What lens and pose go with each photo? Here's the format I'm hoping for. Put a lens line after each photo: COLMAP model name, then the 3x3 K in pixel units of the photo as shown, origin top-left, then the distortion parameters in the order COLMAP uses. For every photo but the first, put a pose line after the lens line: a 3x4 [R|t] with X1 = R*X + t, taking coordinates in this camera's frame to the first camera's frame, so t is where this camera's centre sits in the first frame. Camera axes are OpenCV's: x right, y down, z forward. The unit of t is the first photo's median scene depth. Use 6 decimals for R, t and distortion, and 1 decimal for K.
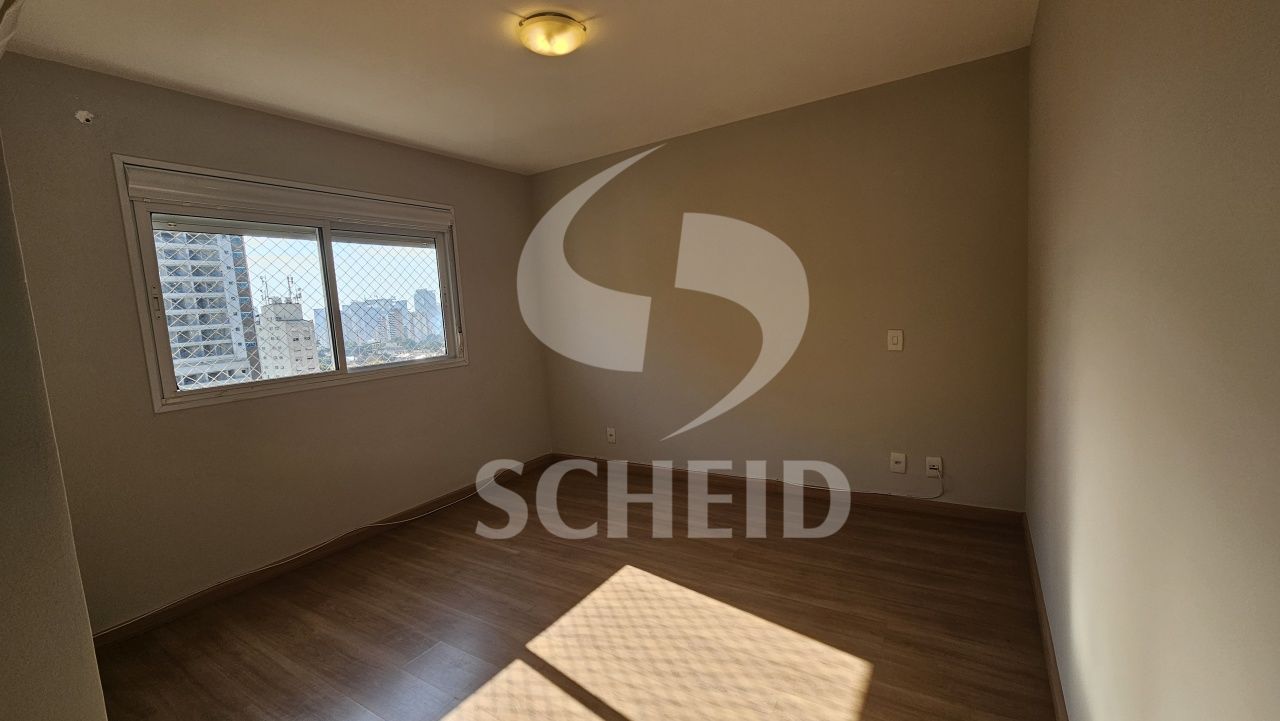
lens RADIAL K [[527.1, 0, 644.3], [0, 527.1, 360.3], [0, 0, 1]] dist [0.000984, 0.000118]
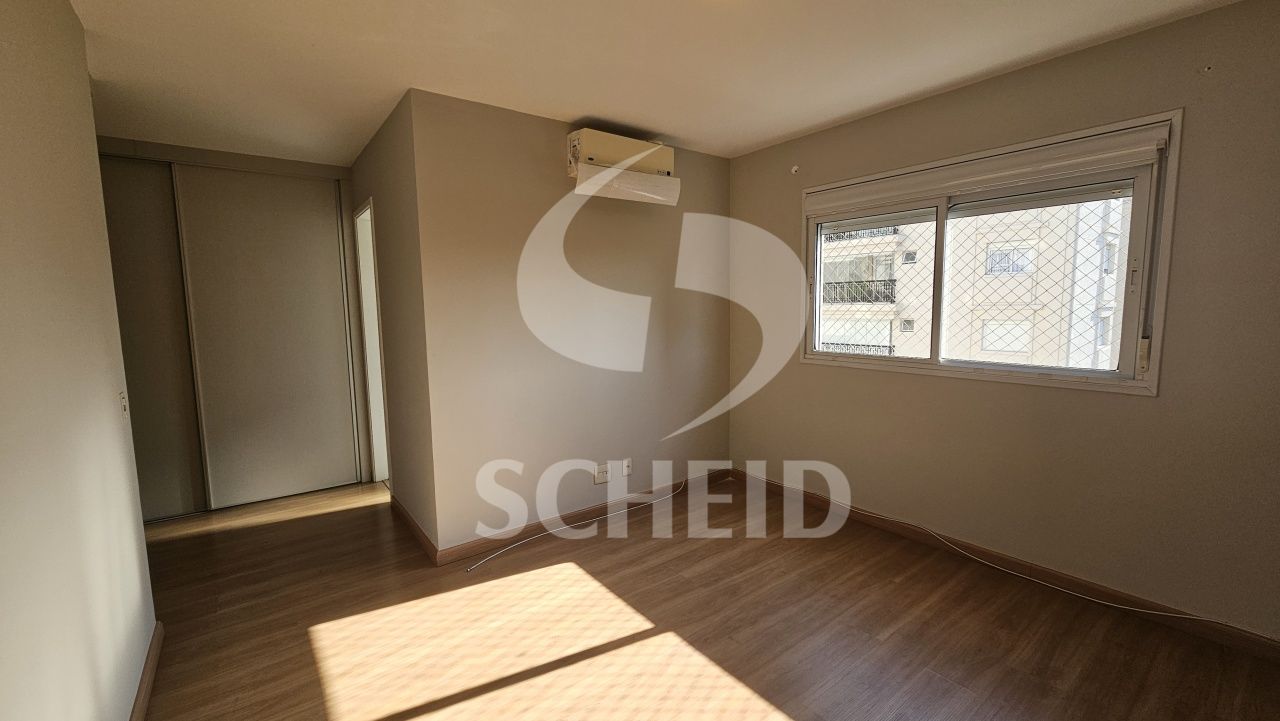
lens RADIAL K [[527.1, 0, 647.7], [0, 527.1, 361.2], [0, 0, 1]] dist [0.000984, 0.000118]
pose [[-0.338407, 0.174318, -0.924713, 0.581148], [-0.056045, 0.977214, 0.204725, -0.179653], [0.939329, 0.121106, -0.320926, 1.044331]]
